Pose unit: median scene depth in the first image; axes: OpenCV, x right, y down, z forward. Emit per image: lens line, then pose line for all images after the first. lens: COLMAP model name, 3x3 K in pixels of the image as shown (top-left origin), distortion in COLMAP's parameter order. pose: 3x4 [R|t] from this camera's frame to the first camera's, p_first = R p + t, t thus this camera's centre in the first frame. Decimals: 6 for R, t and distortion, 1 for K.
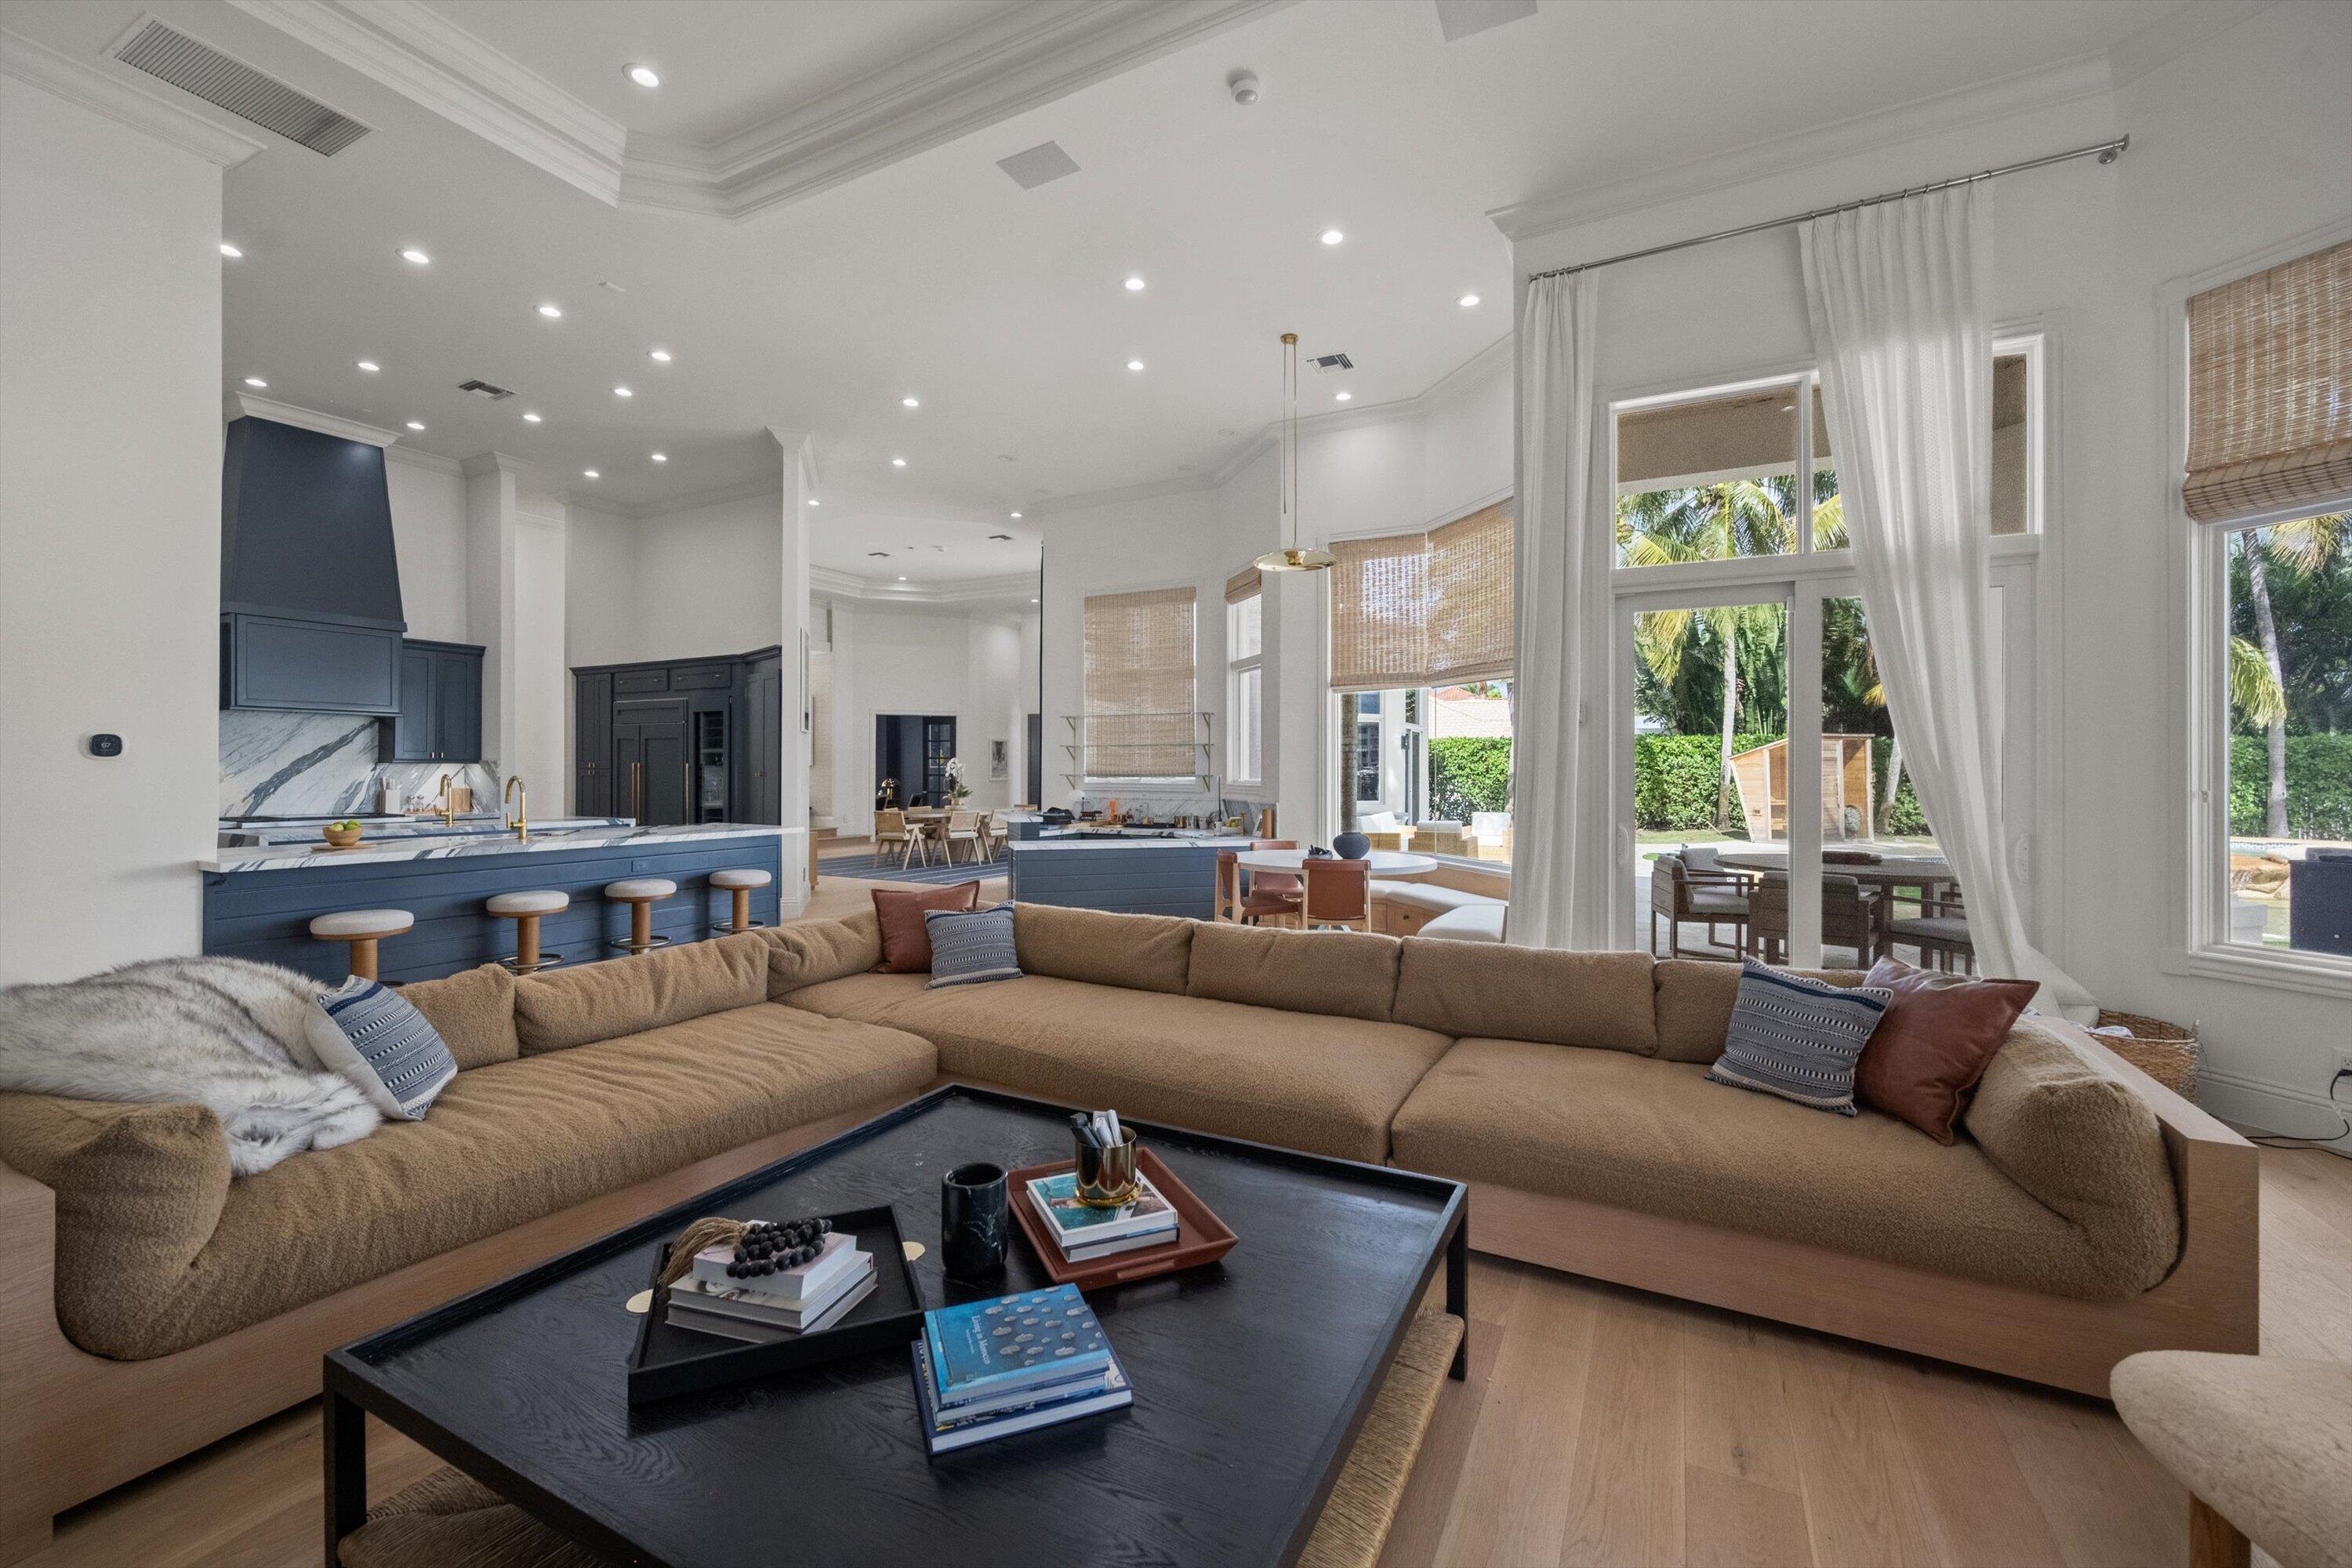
lens RADIAL K [[971.6, 0, 1175.9], [0, 971.6, 764.2], [0, 0, 1]] dist [-0.001788, -0.000187]
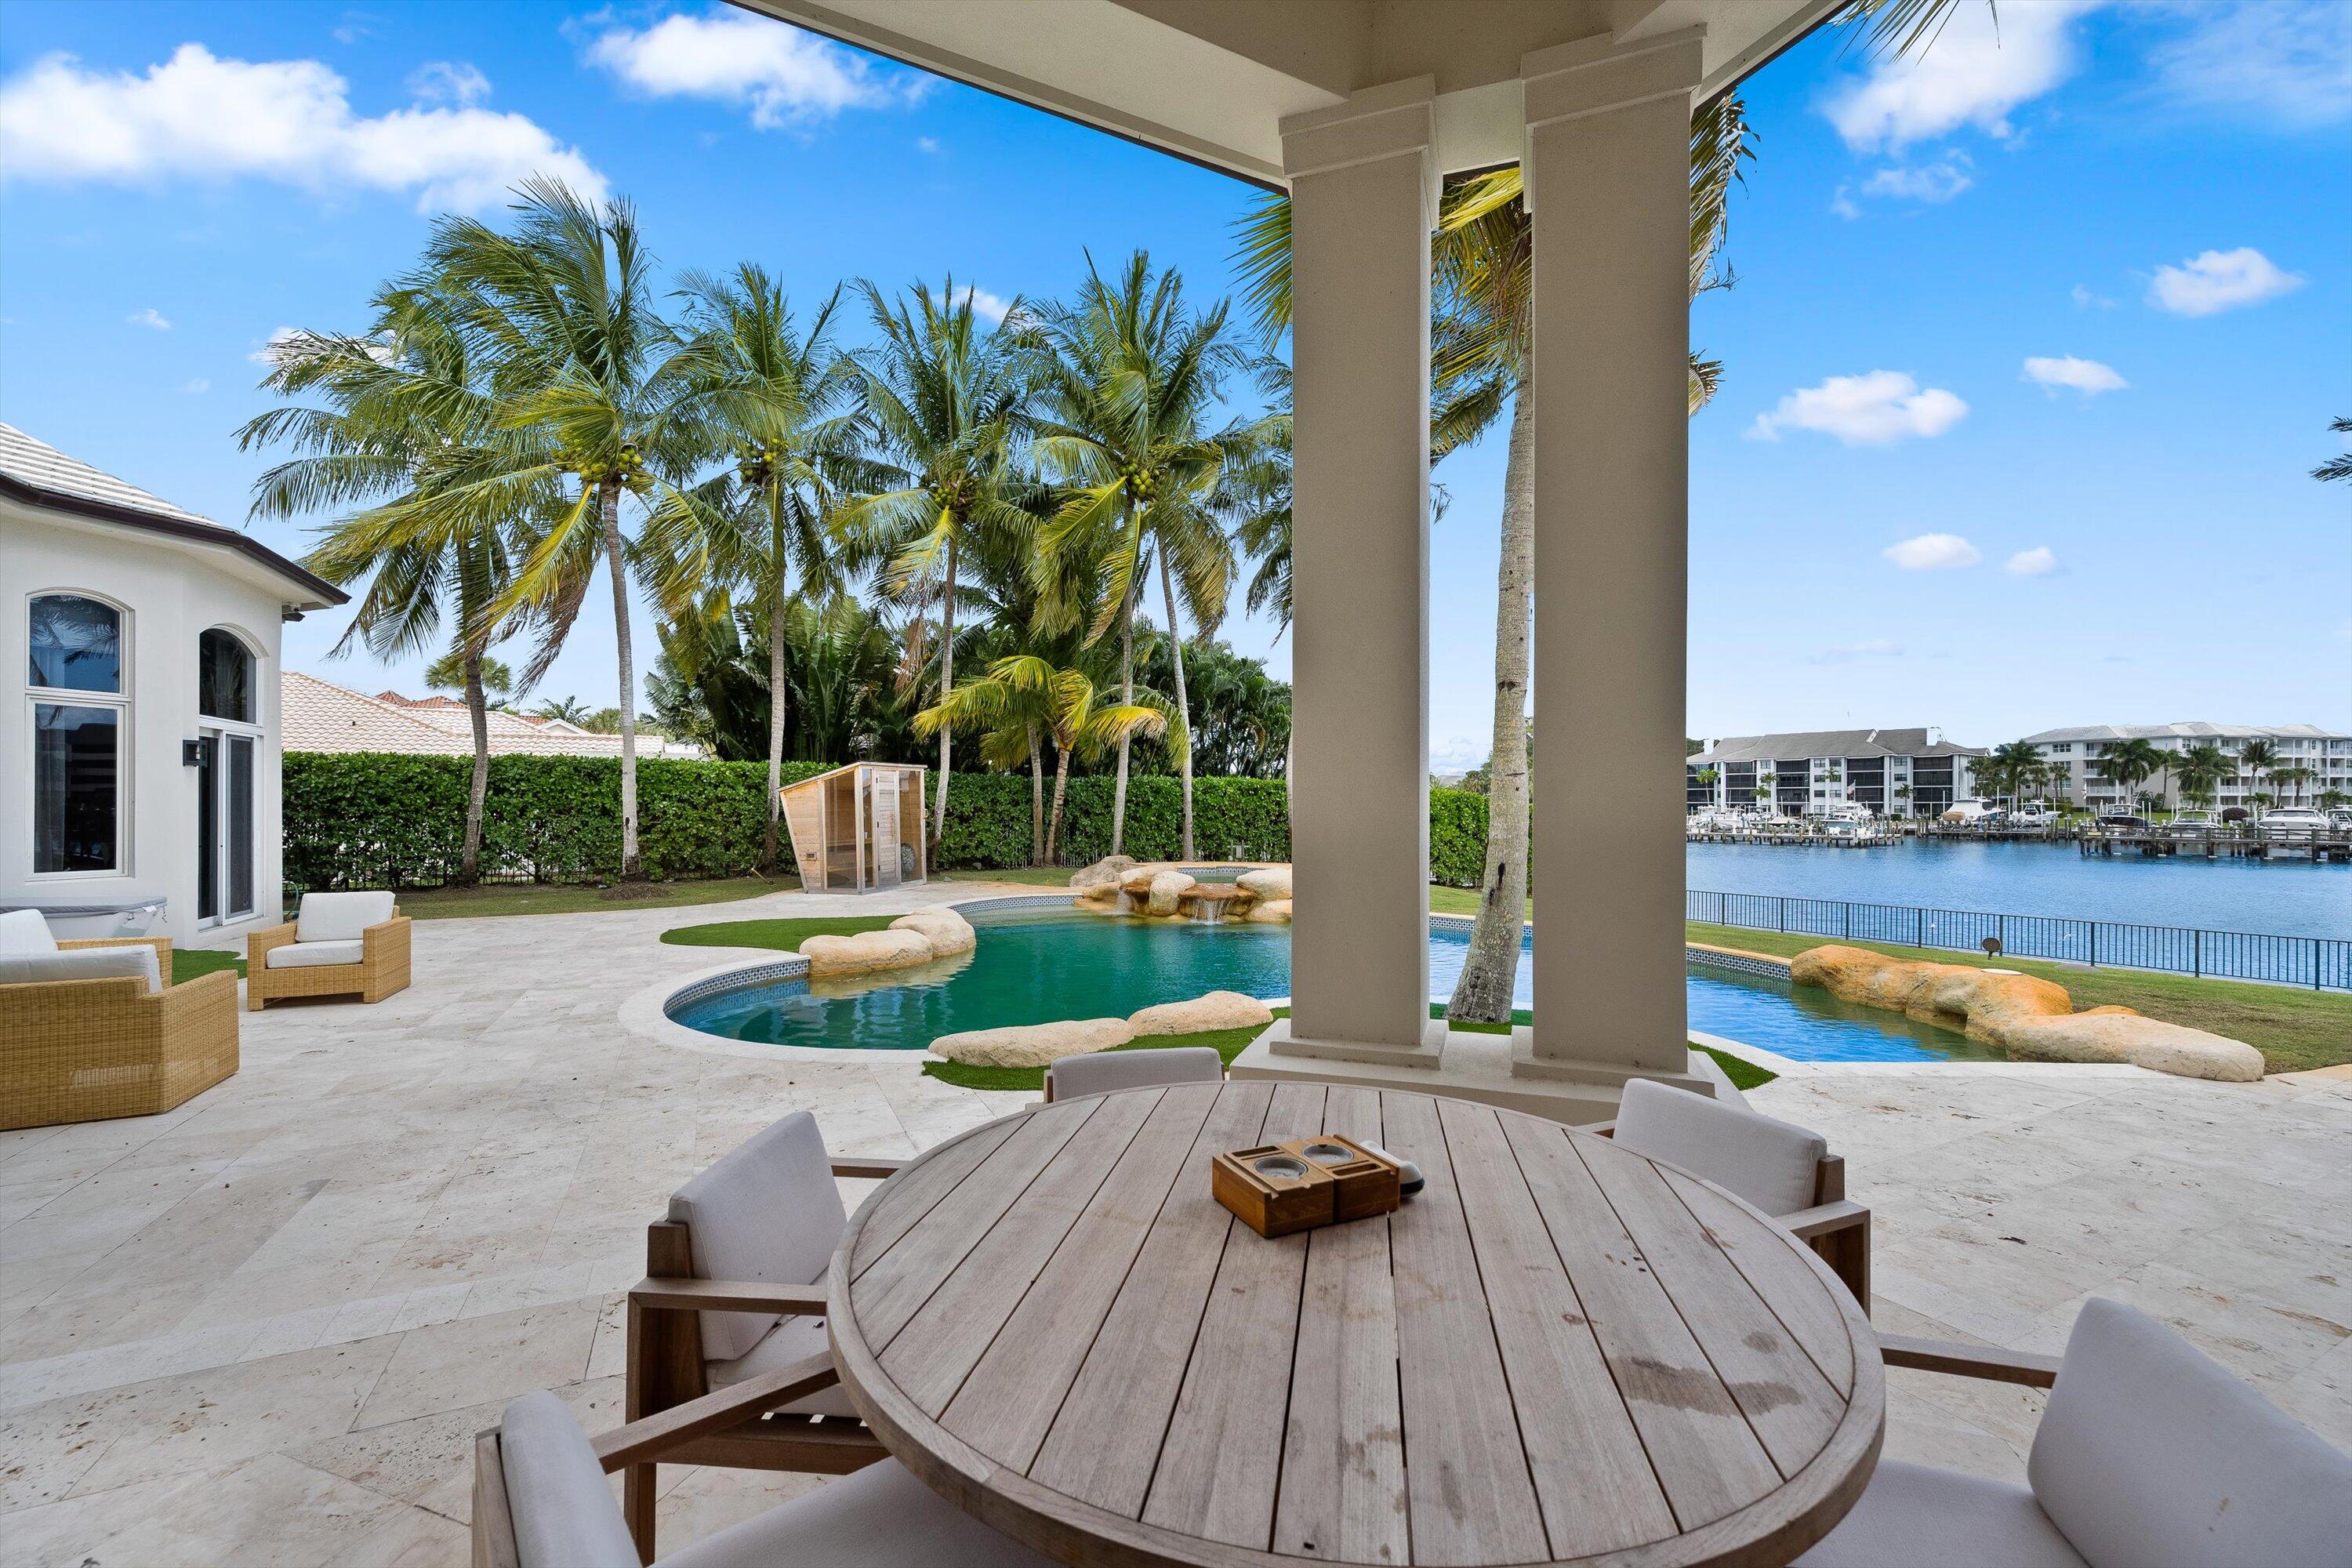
lens RADIAL K [[919.0, 0, 1173.0], [0, 919.0, 813.7], [0, 0, 1]] dist [-0.001026, -0.000038]
pose [[0.598050, -0.008834, 0.801410, 0.146665], [-0.005536, 0.999870, 0.015153, -0.000092], [-0.801440, -0.013499, 0.597923, 0.266594]]
